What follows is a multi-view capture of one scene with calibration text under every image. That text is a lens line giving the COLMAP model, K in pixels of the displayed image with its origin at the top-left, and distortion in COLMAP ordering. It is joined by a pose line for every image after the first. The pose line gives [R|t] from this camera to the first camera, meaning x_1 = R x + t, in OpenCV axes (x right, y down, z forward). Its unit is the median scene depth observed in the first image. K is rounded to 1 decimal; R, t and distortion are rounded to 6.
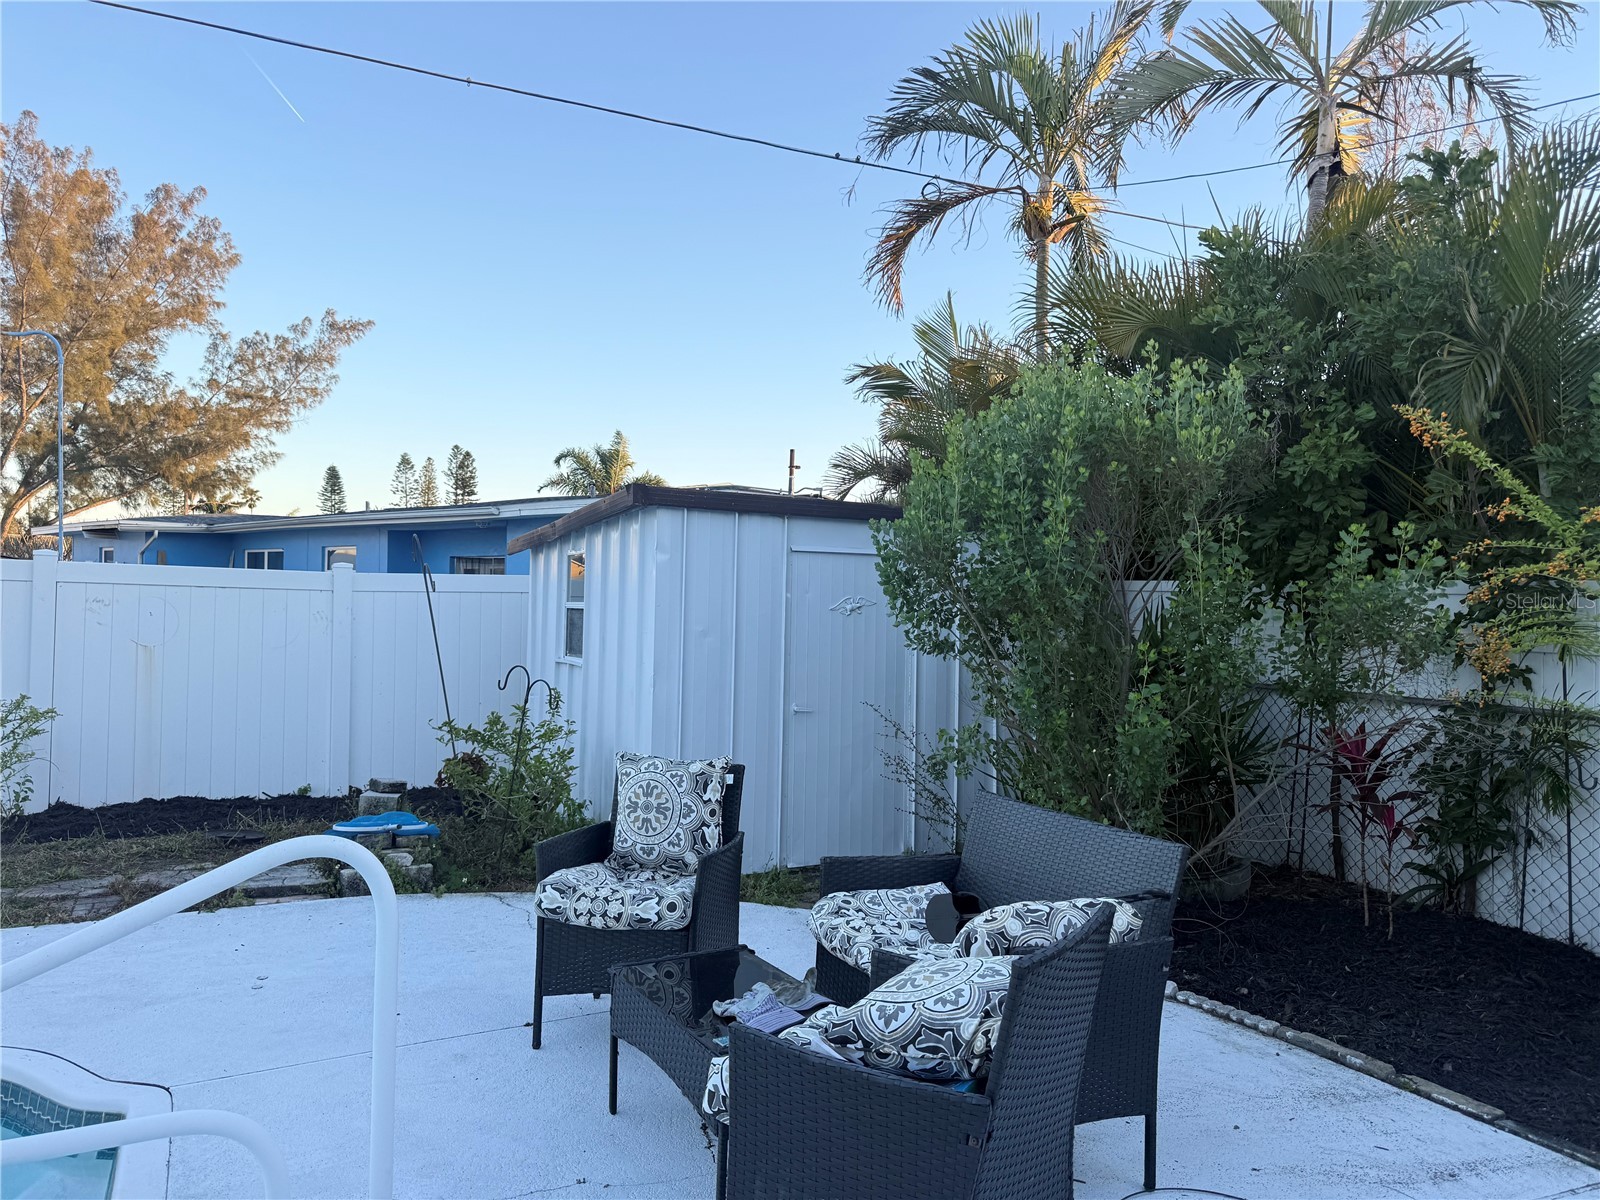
lens RADIAL K [[1118.3, 0, 800.4], [0, 1118.3, 613.3], [0, 0, 1]] dist [0.009909, -0.026150]
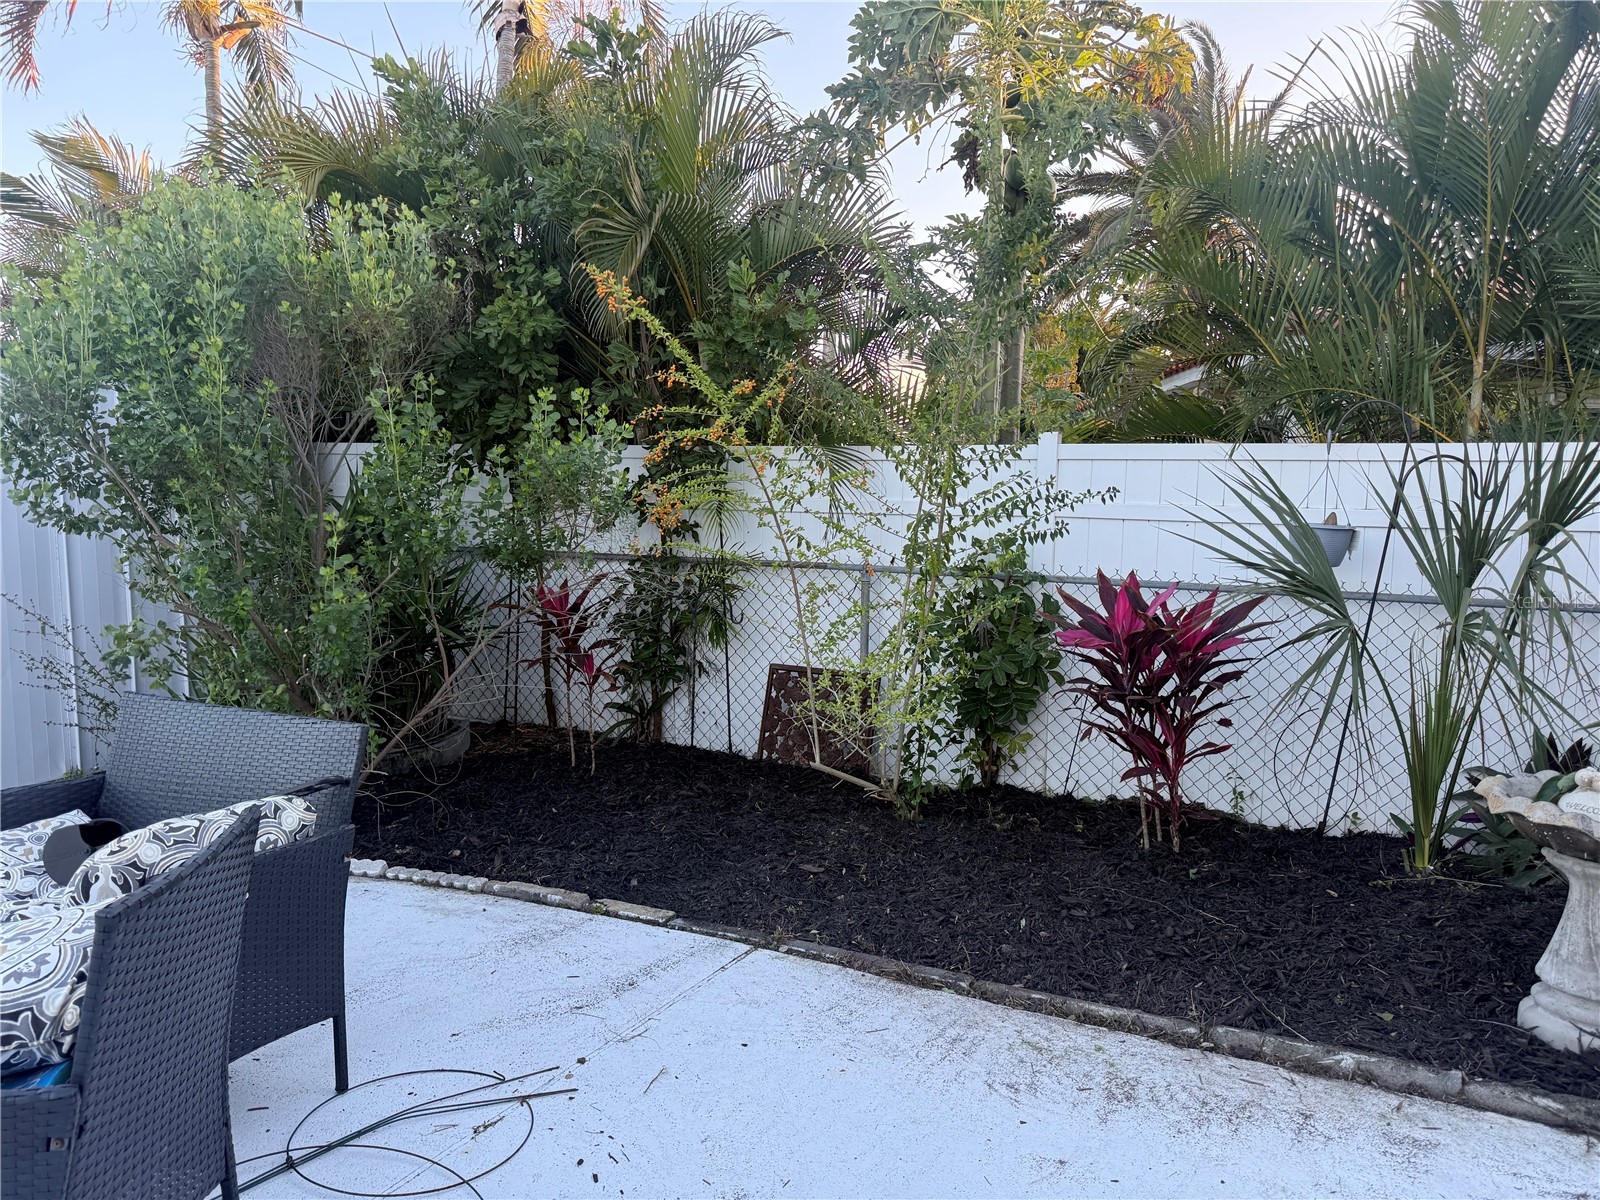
lens RADIAL K [[1108.6, 0, 805.8], [0, 1108.6, 605.7], [0, 0, 1]] dist [0.047602, -0.051252]
pose [[0.788589, -0.081761, 0.609461, 0.041878], [0.014048, 0.993258, 0.115071, 0.004492], [-0.614761, -0.082183, 0.784420, 0.031506]]
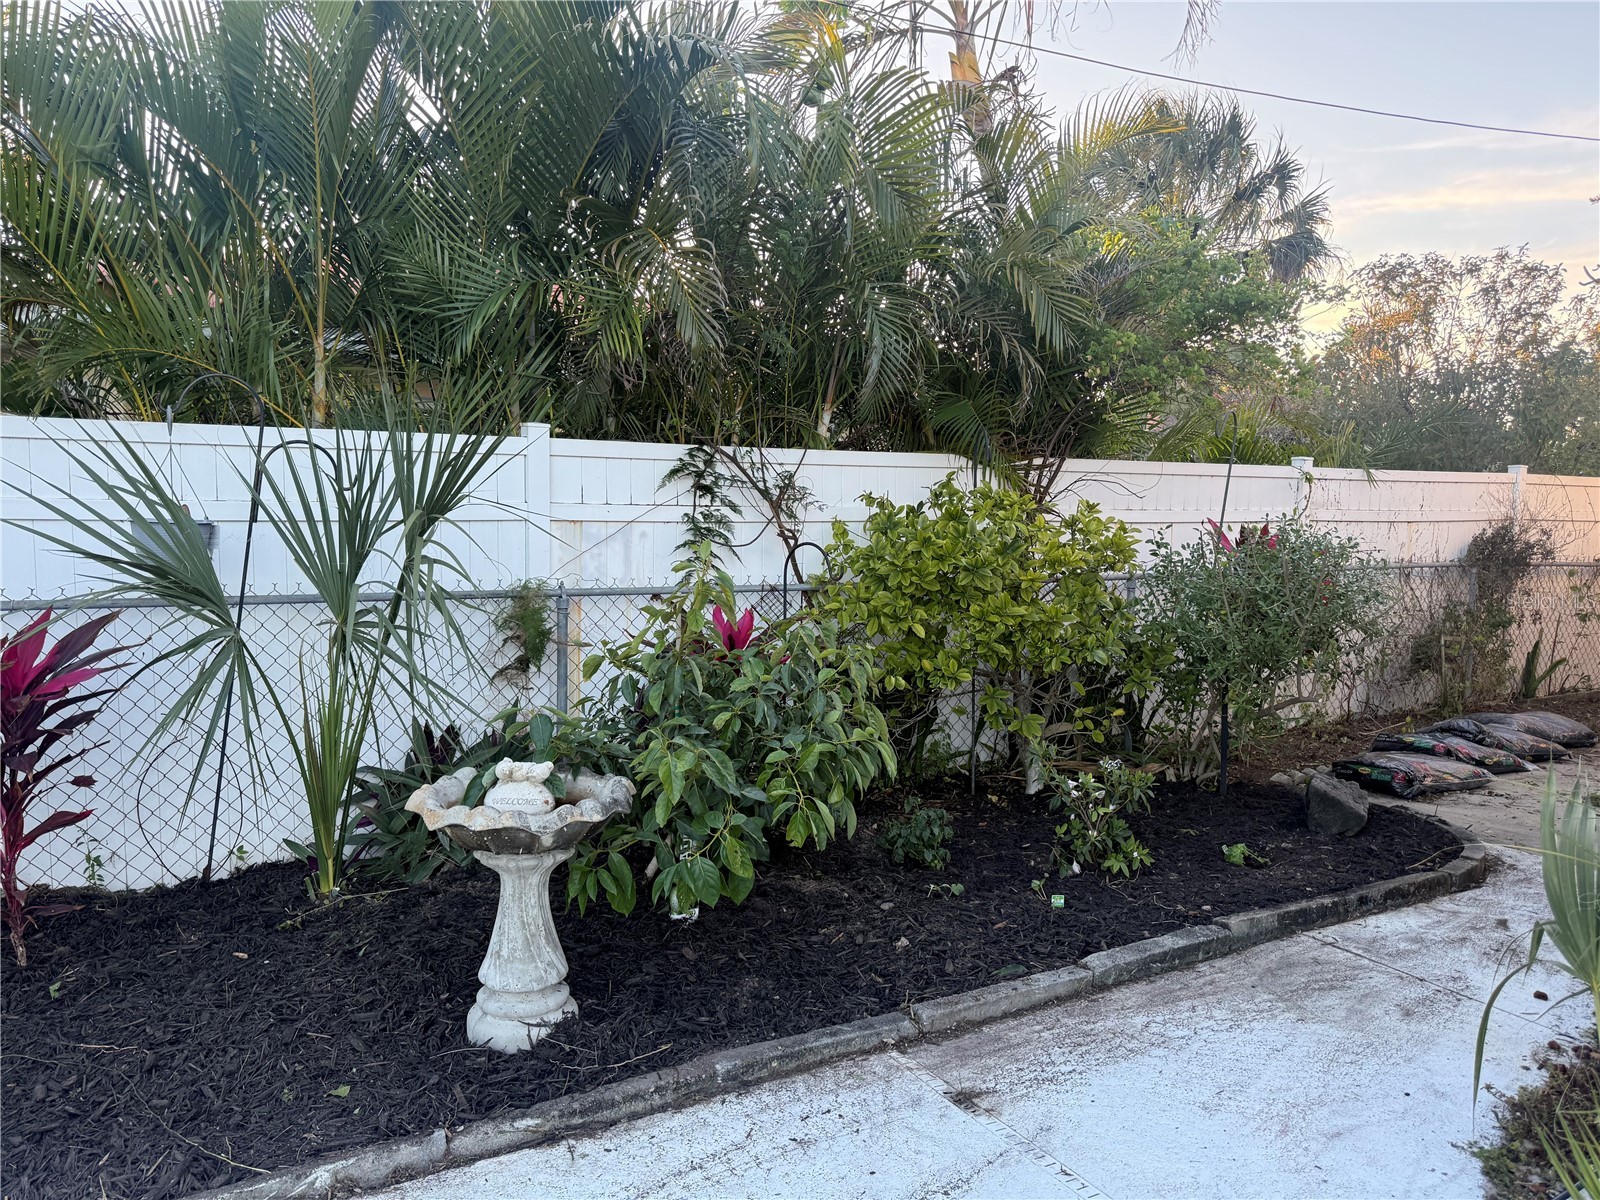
lens RADIAL K [[1149.5, 0, 798.4], [0, 1149.5, 603.5], [0, 0, 1]] dist [0.032981, -0.025099]
pose [[-0.056505, -0.123092, 0.990785, 0.110606], [-0.004876, 0.992393, 0.123014, 0.006985], [-0.998390, 0.002119, -0.056676, 0.100894]]
